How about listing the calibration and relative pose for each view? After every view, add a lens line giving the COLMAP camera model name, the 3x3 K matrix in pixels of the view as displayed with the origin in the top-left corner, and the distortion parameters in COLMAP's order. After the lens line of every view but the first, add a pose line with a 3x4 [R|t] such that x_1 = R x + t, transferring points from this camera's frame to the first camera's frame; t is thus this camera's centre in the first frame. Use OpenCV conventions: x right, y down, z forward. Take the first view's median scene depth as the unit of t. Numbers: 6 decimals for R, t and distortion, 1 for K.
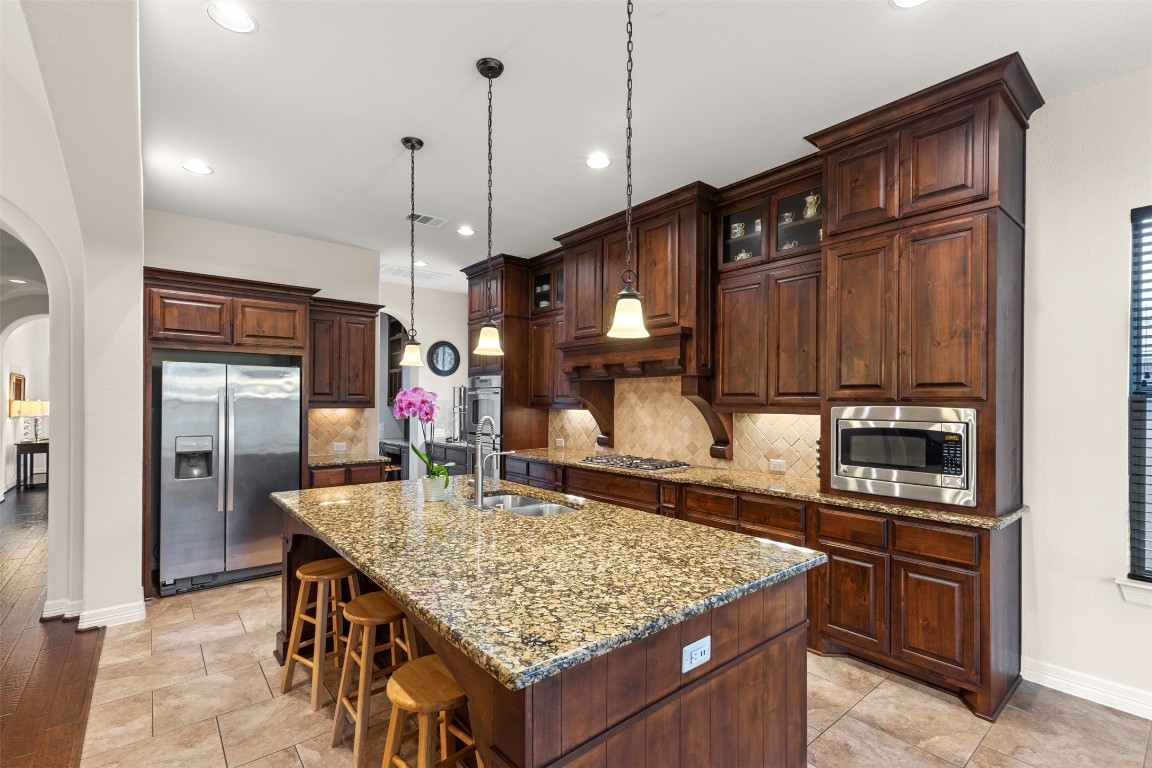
lens RADIAL K [[518.3, 0, 573.5], [0, 518.3, 393.7], [0, 0, 1]] dist [0.011061, -0.002968]
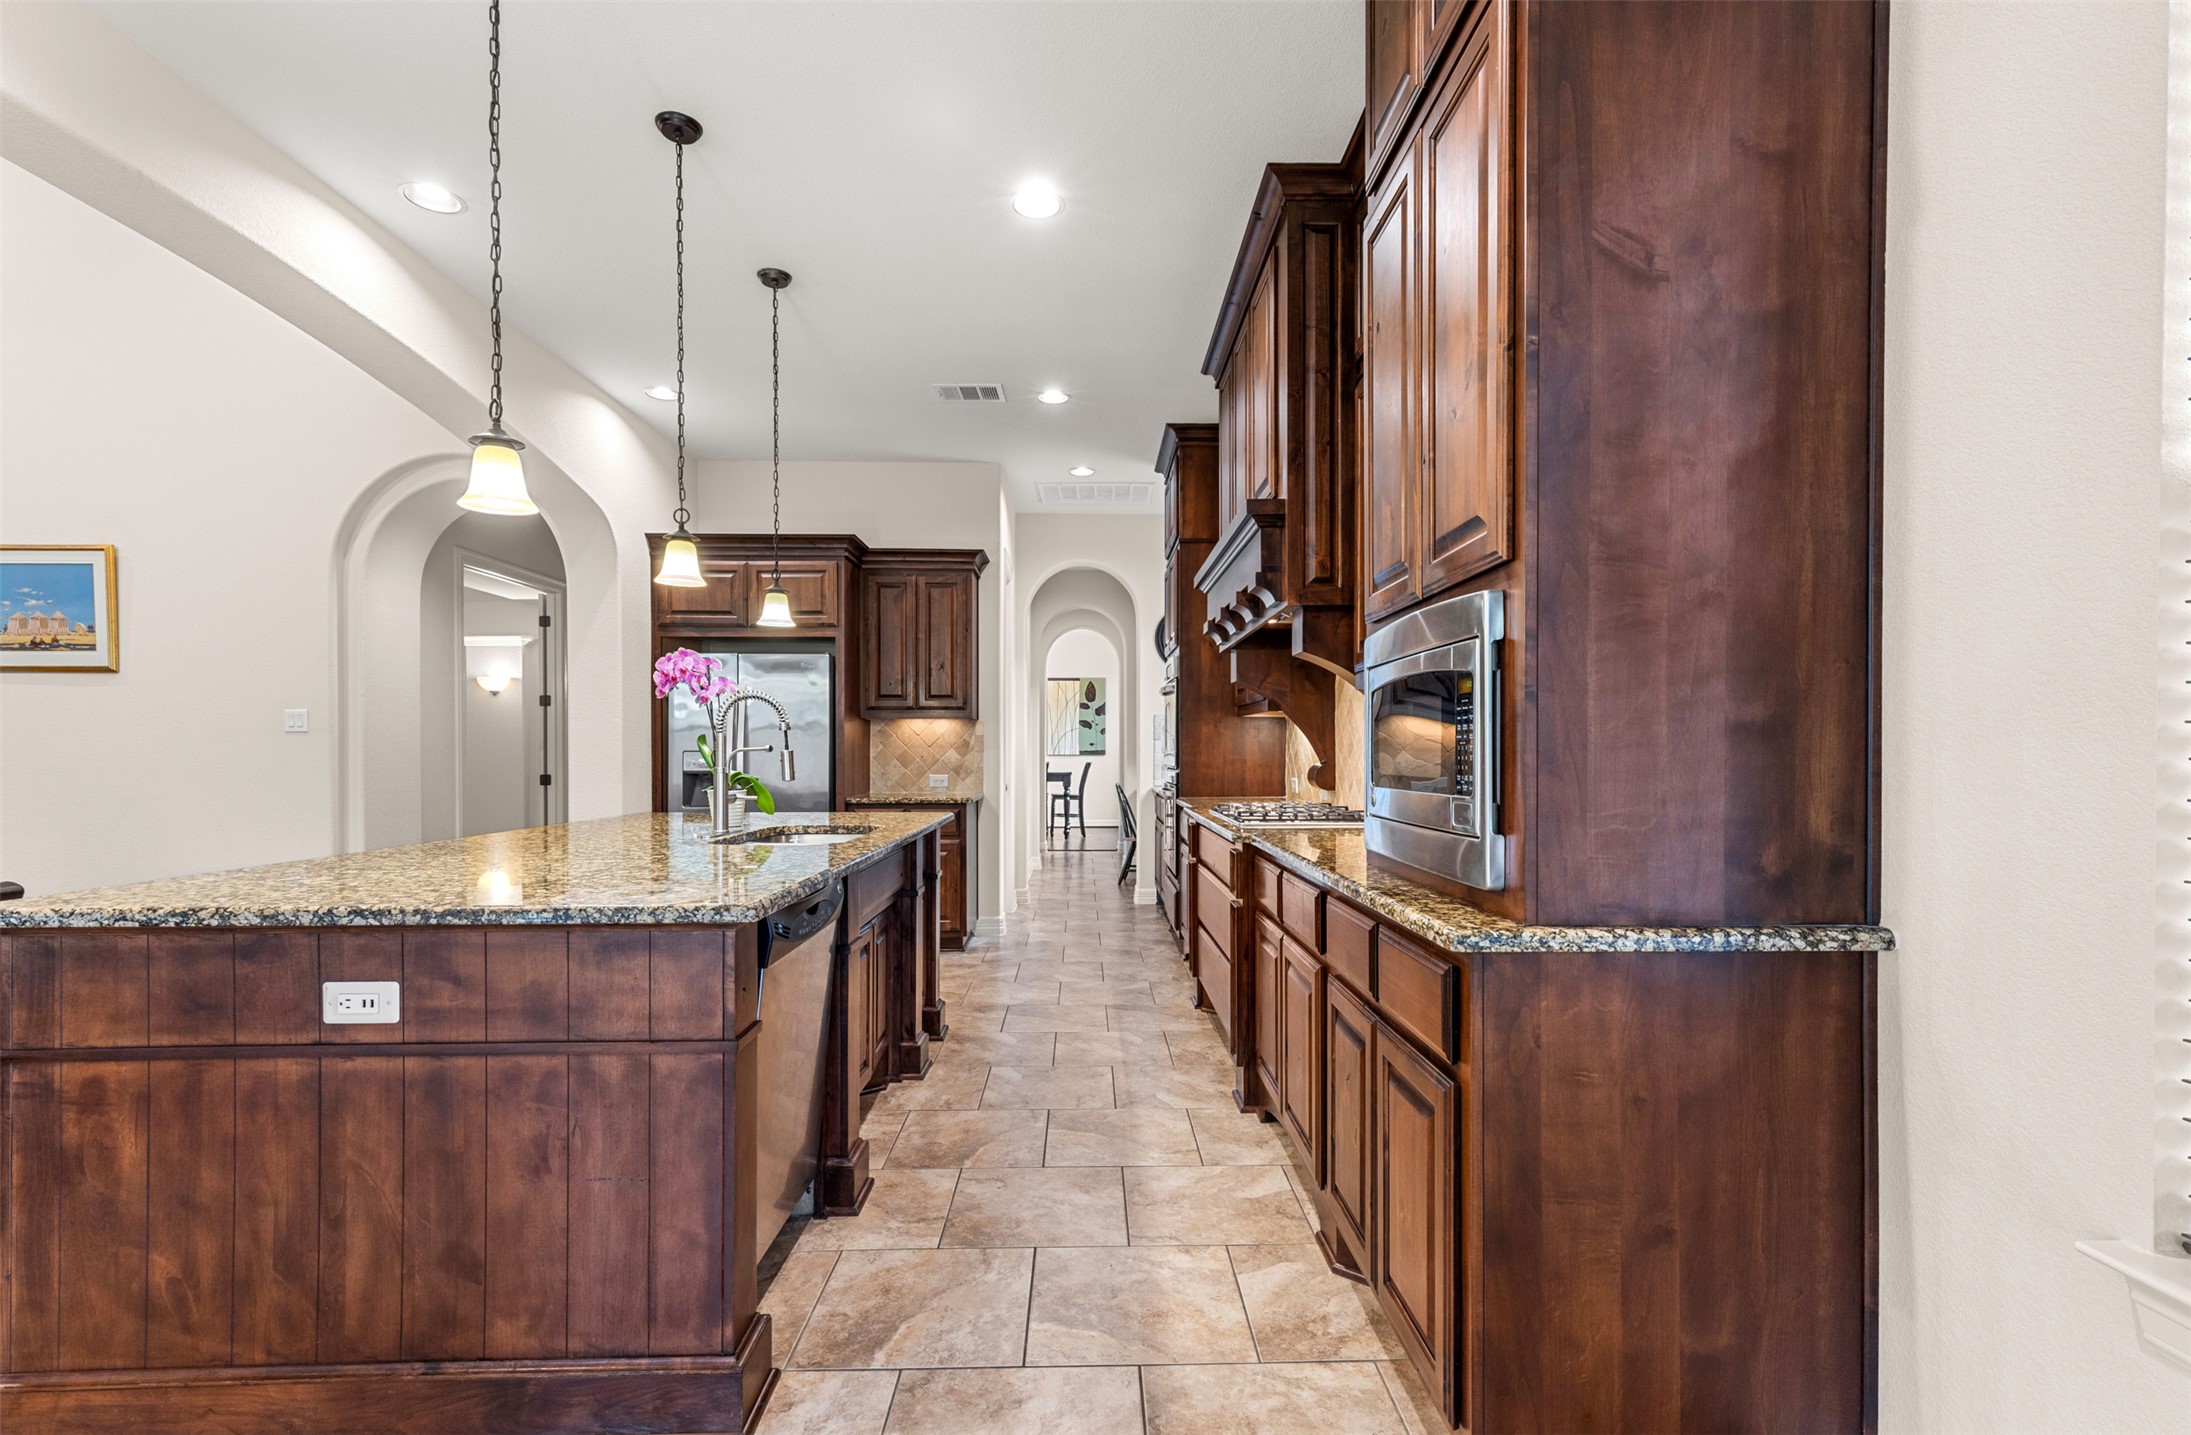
lens RADIAL K [[992.6, 0, 1108.7], [0, 992.6, 736.6], [0, 0, 1]] dist [-0.003619, -0.000751]
pose [[0.794859, -0.017329, -0.606547, 0.749461], [0.017954, 0.999826, -0.005038, 0.095910], [0.606528, -0.006885, 0.795032, 0.279002]]
